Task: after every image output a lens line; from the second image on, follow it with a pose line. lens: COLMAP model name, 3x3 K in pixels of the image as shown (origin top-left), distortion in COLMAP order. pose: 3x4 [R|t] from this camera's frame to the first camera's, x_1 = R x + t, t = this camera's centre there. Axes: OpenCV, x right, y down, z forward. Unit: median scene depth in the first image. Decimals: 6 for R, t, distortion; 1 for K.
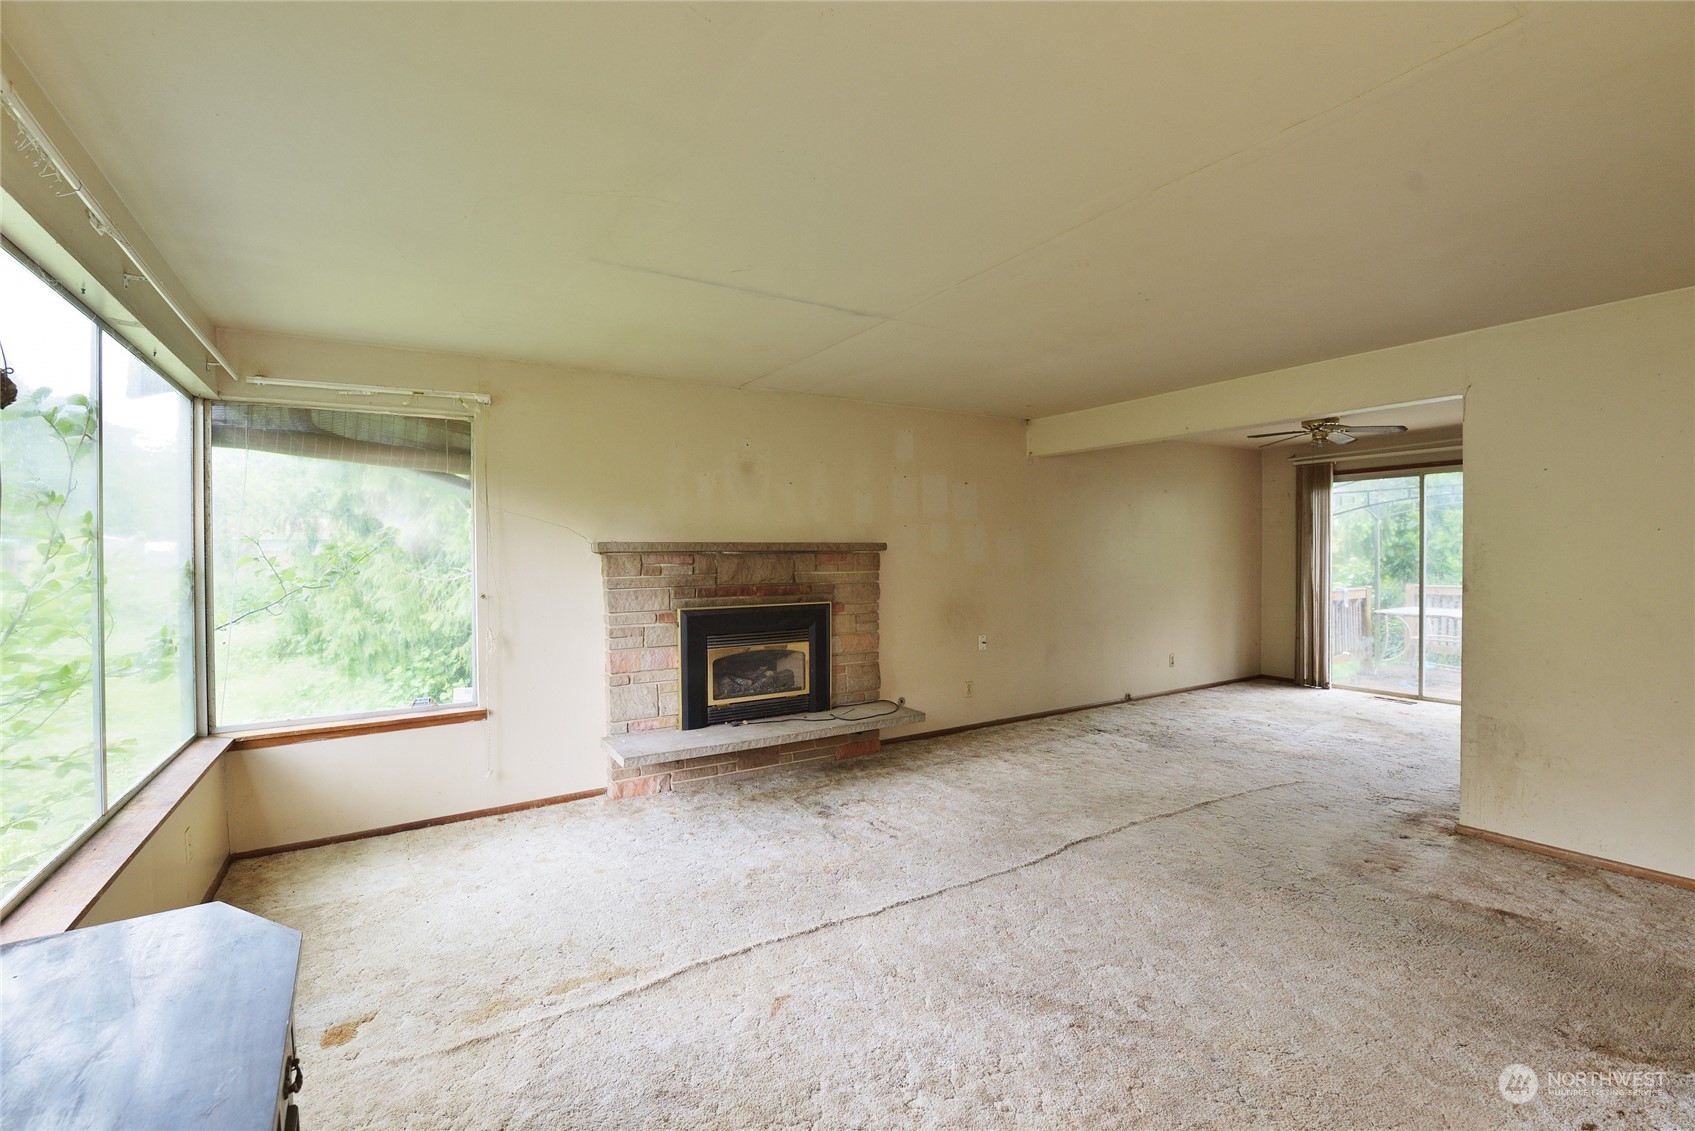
lens RADIAL K [[734.4, 0, 847.5], [0, 734.4, 565.5], [0, 0, 1]] dist [-0.003376, -0.000230]
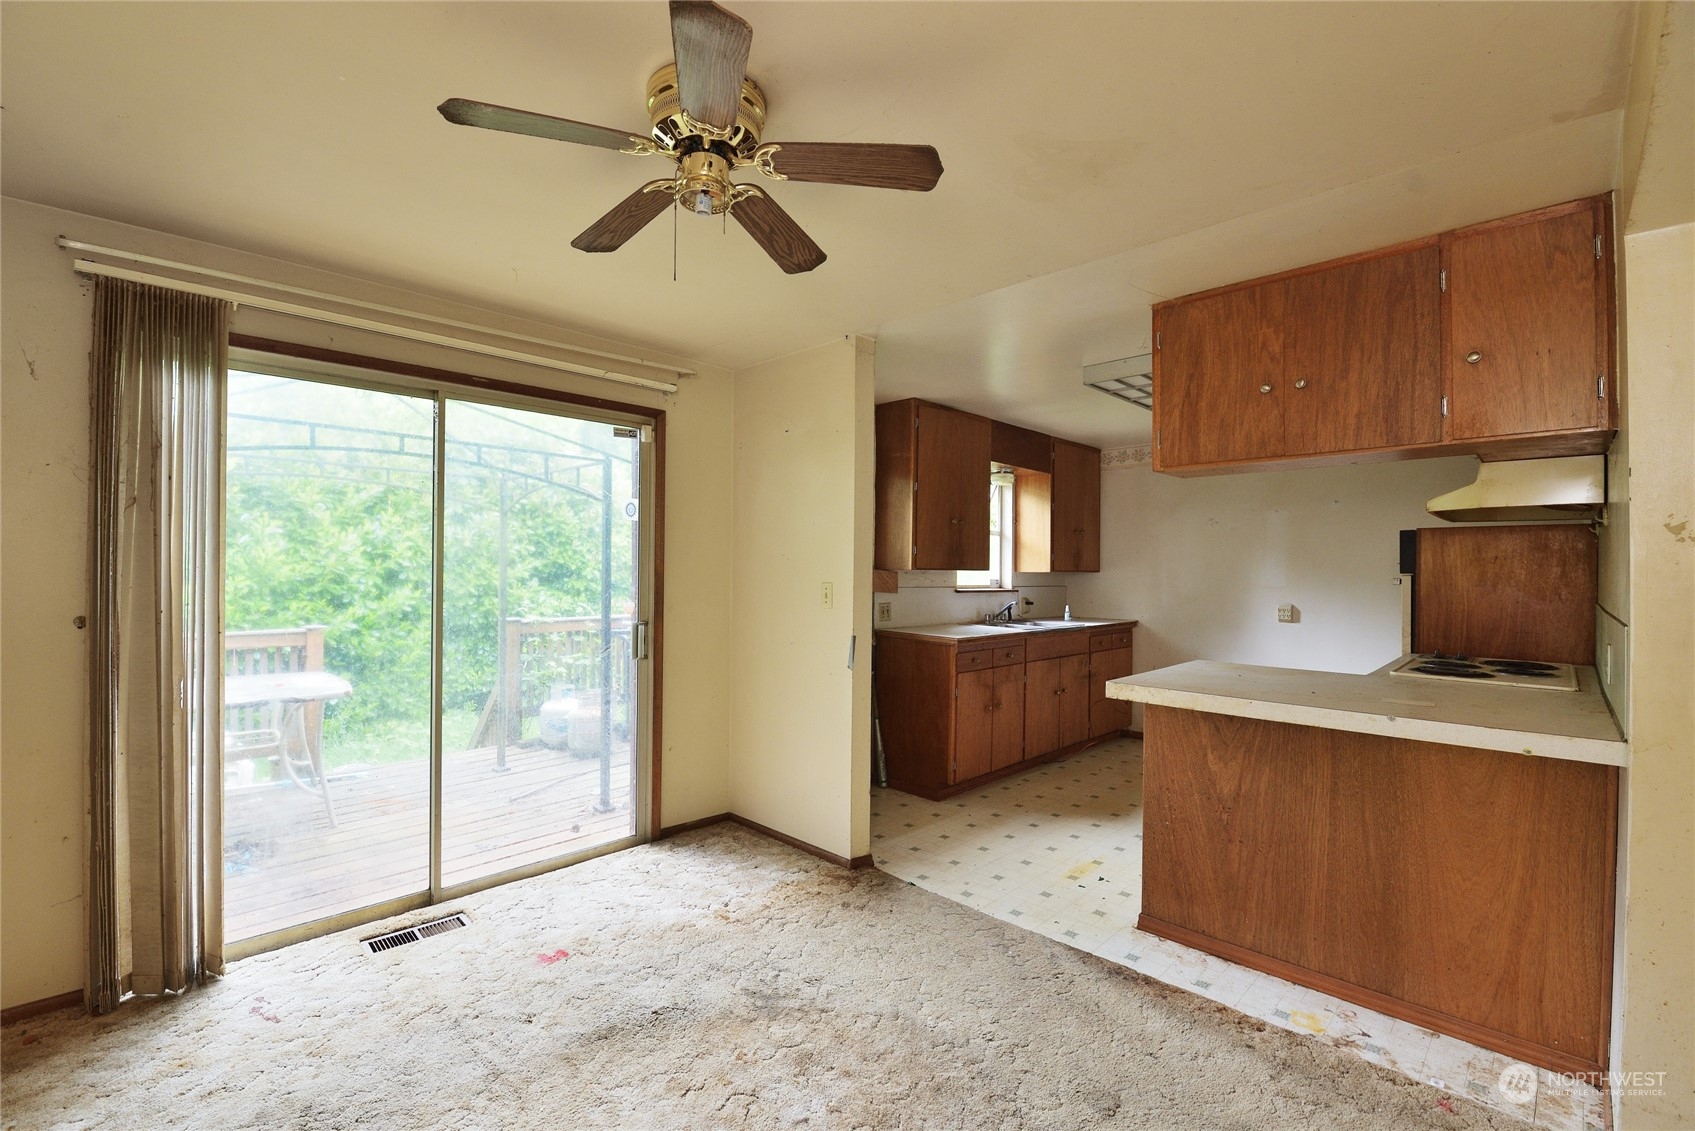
lens RADIAL K [[734.4, 0, 847.5], [0, 734.4, 565.5], [0, 0, 1]] dist [-0.003376, -0.000230]
pose [[-0.235450, 0.005498, 0.971871, 0.160828], [0.007227, 0.999966, -0.003907, -0.009456], [-0.971860, 0.006104, -0.235482, 0.487664]]
